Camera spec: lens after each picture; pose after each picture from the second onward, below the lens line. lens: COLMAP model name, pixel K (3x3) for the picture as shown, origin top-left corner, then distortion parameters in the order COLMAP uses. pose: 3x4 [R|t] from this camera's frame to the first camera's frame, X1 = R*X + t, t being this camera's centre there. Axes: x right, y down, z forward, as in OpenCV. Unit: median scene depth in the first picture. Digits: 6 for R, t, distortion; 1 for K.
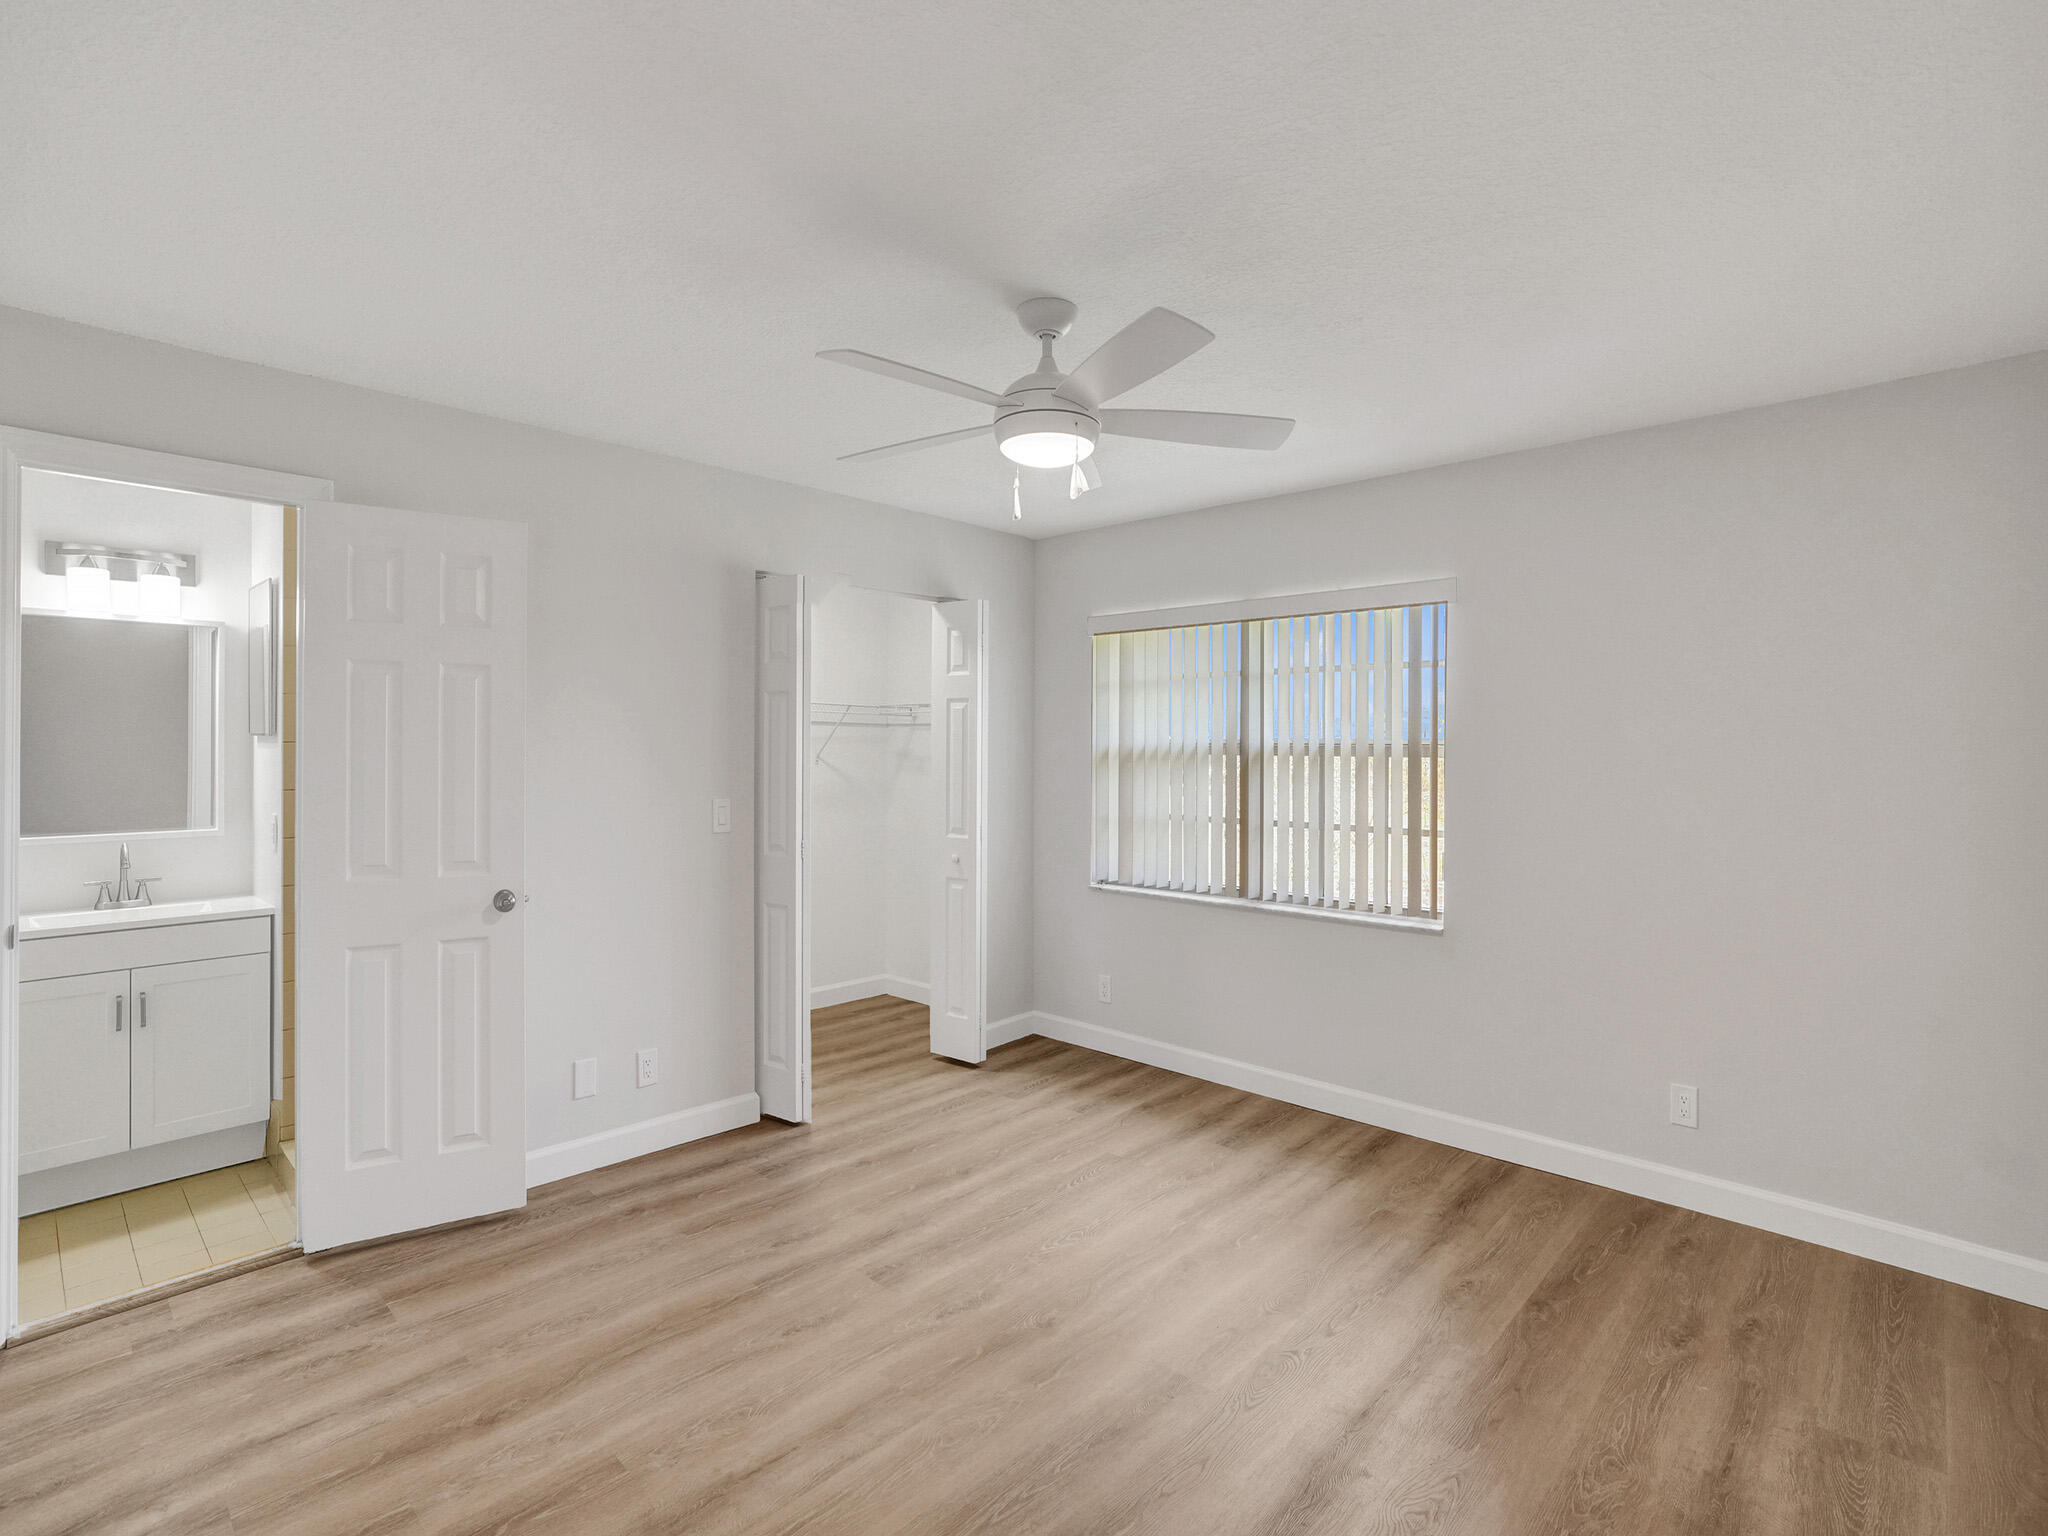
lens RADIAL K [[993.2, 0, 1036.1], [0, 993.2, 759.0], [0, 0, 1]] dist [-0.056470, 0.027970]
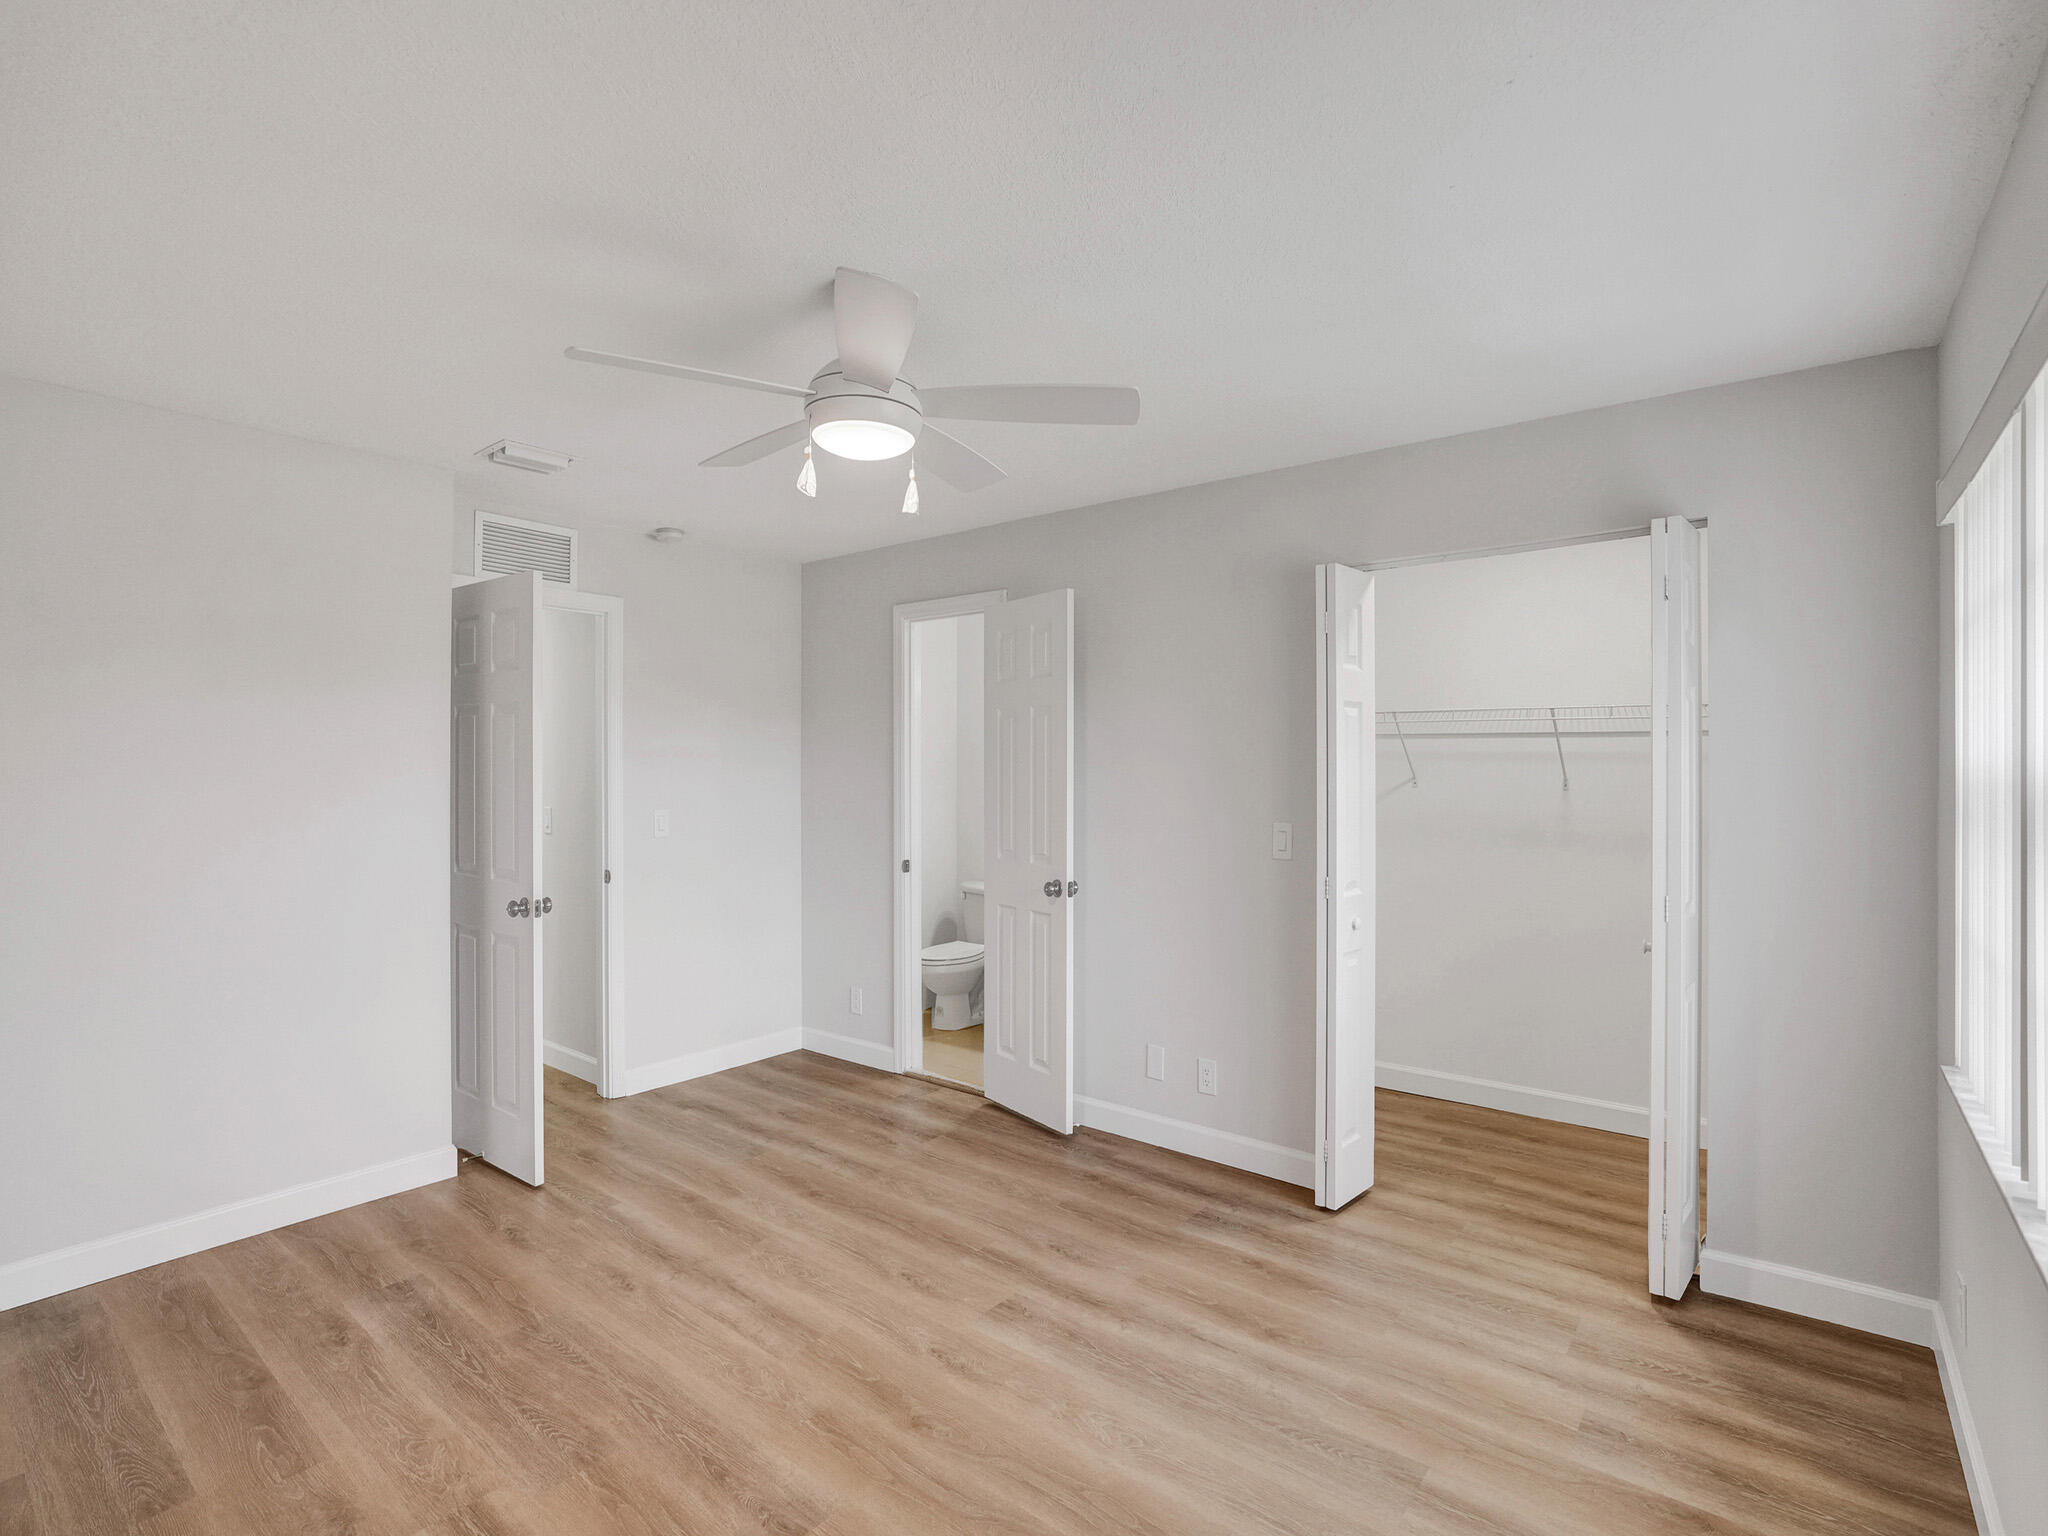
lens RADIAL K [[993.2, 0, 1036.1], [0, 993.2, 759.0], [0, 0, 1]] dist [-0.056470, 0.027970]
pose [[0.078250, -0.015947, -0.996806, 0.708797], [-0.015603, 0.999730, -0.017218, -0.000518], [0.996812, 0.016900, 0.077980, 0.815594]]
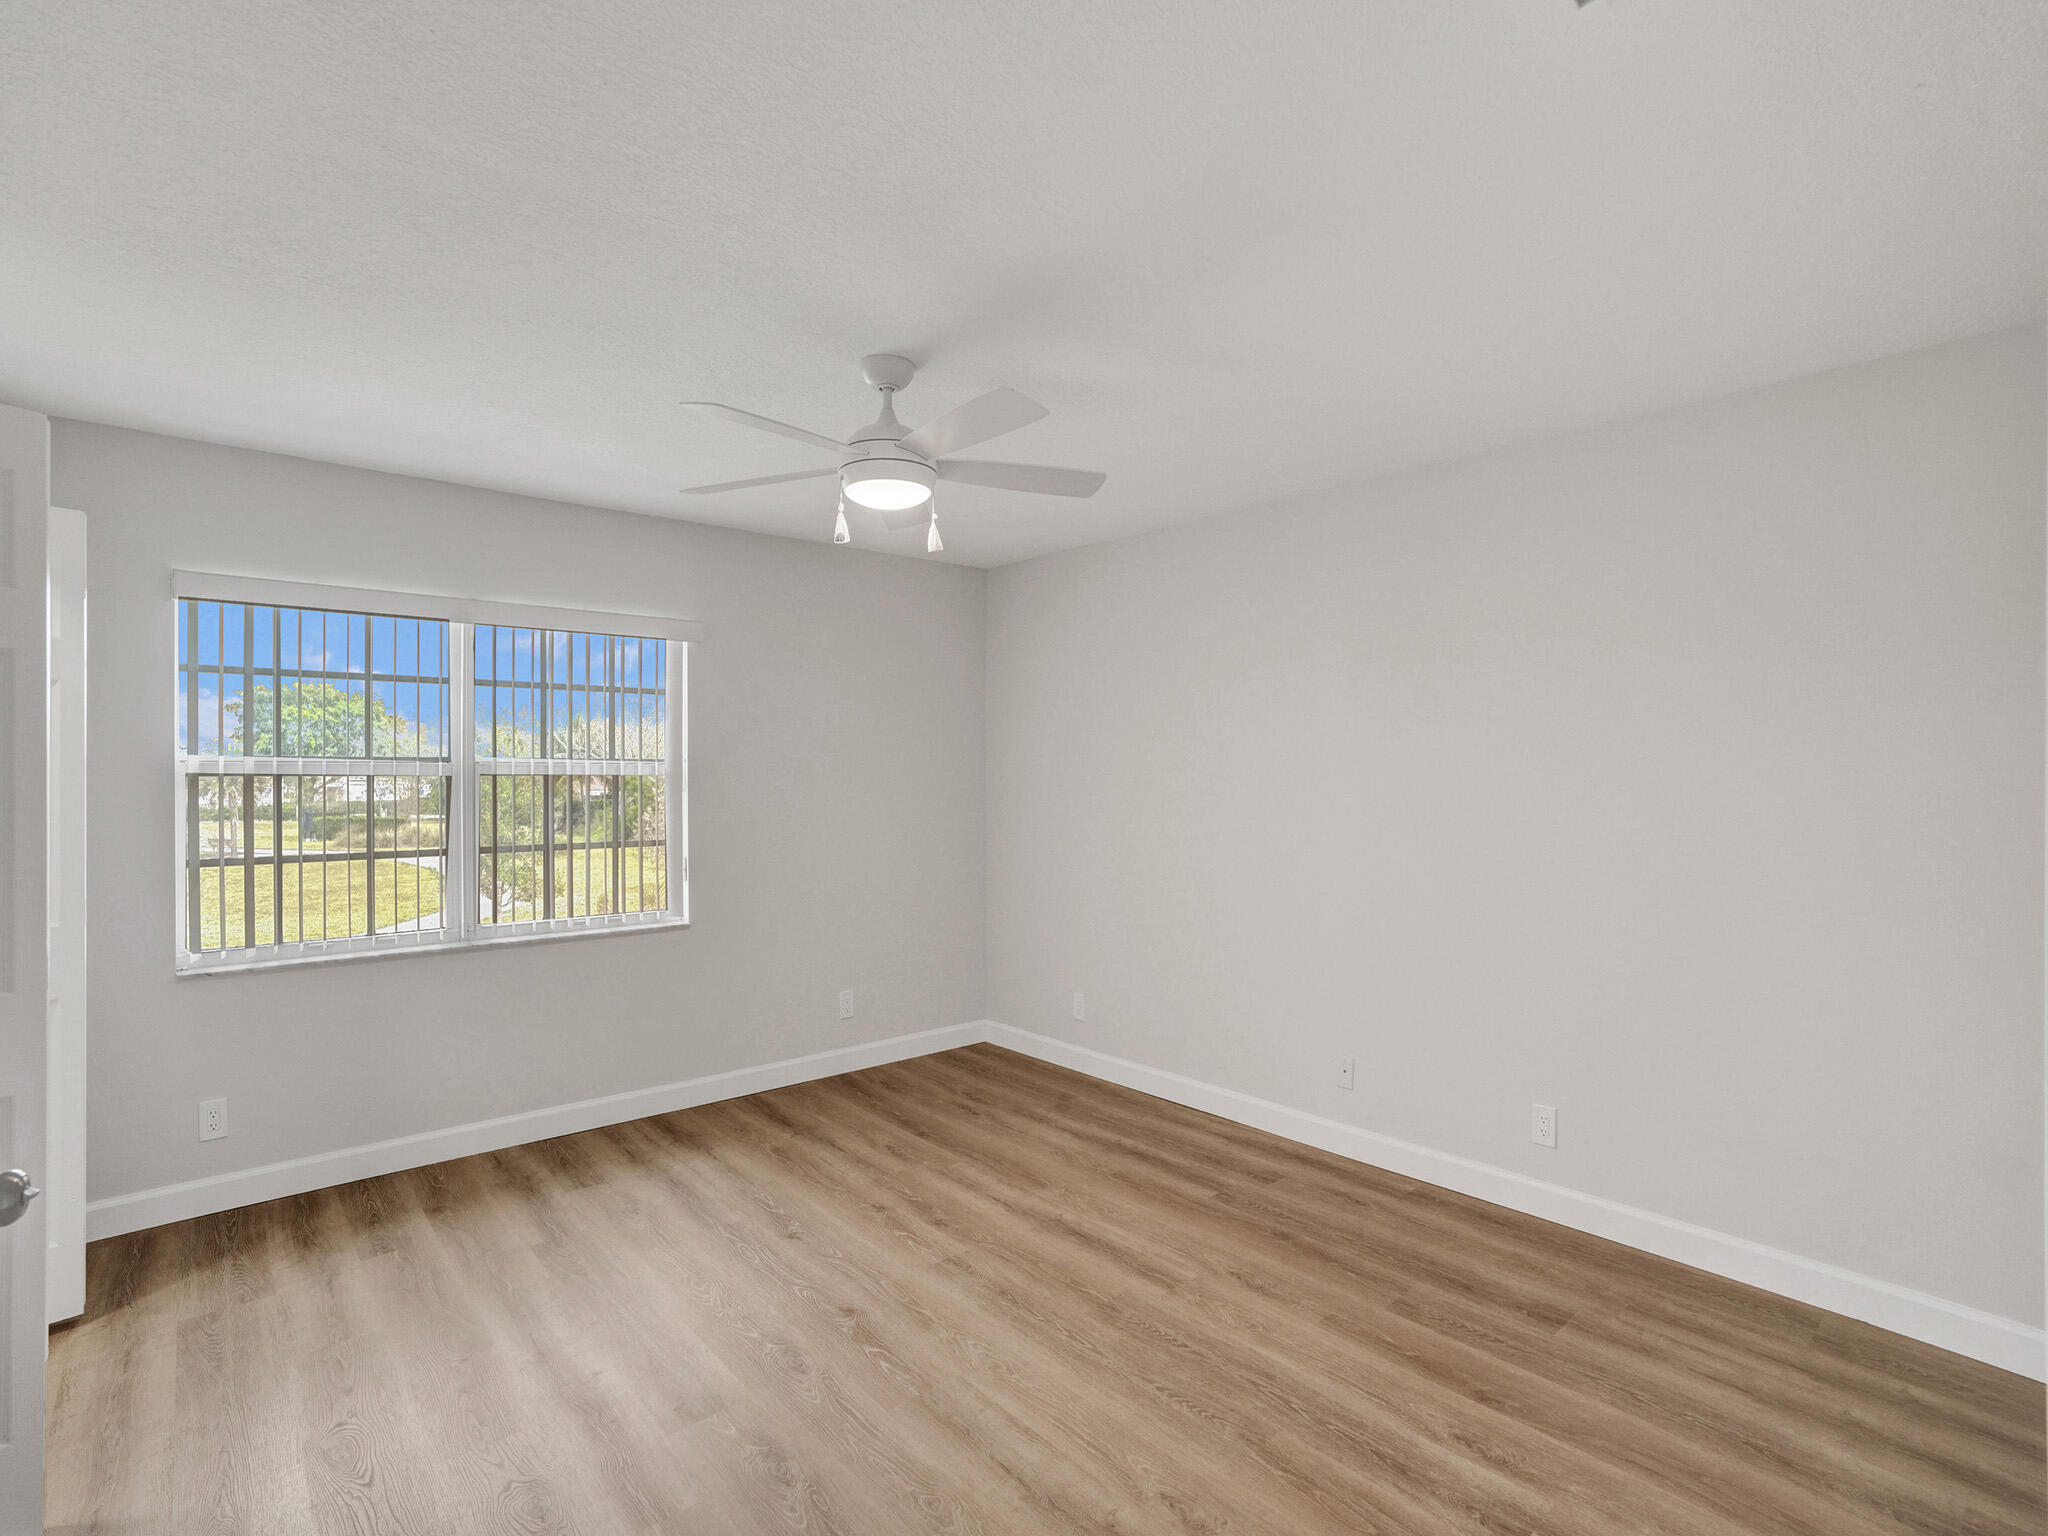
lens RADIAL K [[993.2, 0, 1036.1], [0, 993.2, 759.0], [0, 0, 1]] dist [-0.056470, 0.027970]
pose [[0.097246, 0.007229, 0.995234, -0.806767], [0.017513, 0.999806, -0.008973, -0.000969], [-0.995106, 0.018303, 0.097100, 0.545098]]
